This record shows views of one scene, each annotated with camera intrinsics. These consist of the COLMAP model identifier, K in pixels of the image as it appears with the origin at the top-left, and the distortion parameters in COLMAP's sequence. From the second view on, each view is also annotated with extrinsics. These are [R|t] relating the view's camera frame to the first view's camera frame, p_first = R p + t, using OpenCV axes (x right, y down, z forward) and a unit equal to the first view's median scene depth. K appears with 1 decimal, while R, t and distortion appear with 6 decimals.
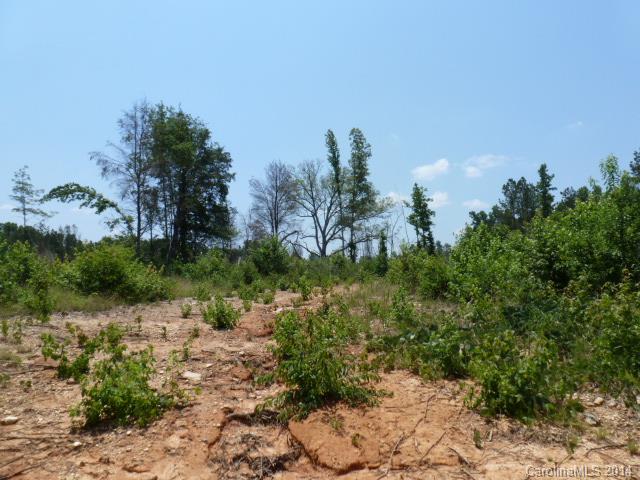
lens RADIAL K [[438.5, 0, 315.2], [0, 438.5, 248.5], [0, 0, 1]] dist [-0.064247, -0.001707]
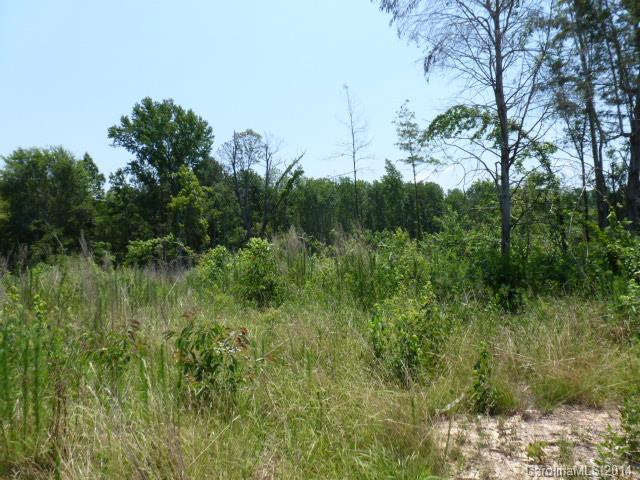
lens RADIAL K [[445.8, 0, 320.0], [0, 445.8, 240.0], [0, 0, 1]] dist [-0.144703, -0.000207]
pose [[0.530491, -0.006570, -0.847665, -0.120223], [0.067208, 0.997148, 0.034333, 0.012034], [0.845022, -0.075183, 0.529419, 0.456944]]
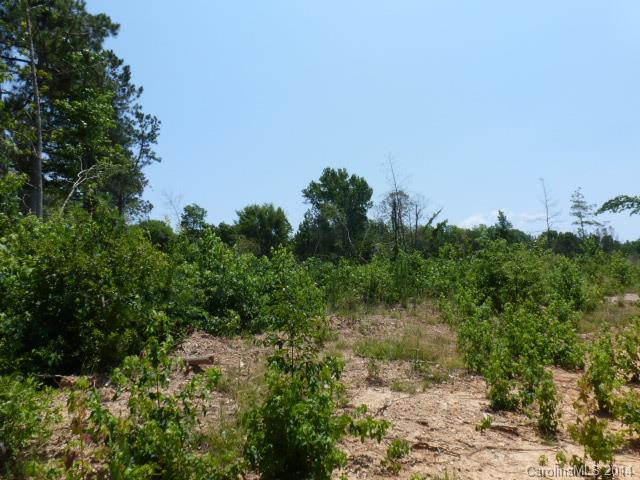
lens RADIAL K [[438.5, 0, 315.2], [0, 438.5, 248.5], [0, 0, 1]] dist [-0.064247, -0.001707]
pose [[0.442952, -0.068239, -0.893945, 0.087076], [0.063886, 0.996967, -0.044448, -0.009722], [0.894266, -0.037422, 0.445968, -0.268528]]
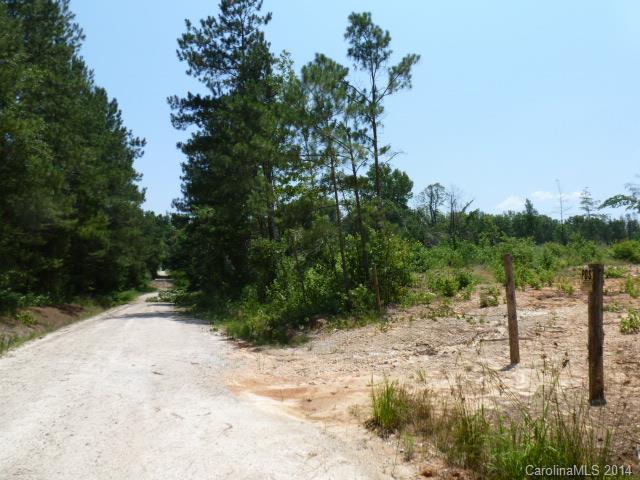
lens RADIAL K [[438.5, 0, 315.2], [0, 438.5, 248.5], [0, 0, 1]] dist [-0.064247, -0.001707]
pose [[0.384527, -0.030898, -0.922596, 0.371519], [0.061987, 0.998048, -0.007590, -0.019711], [0.921030, -0.054270, 0.385692, -0.538307]]
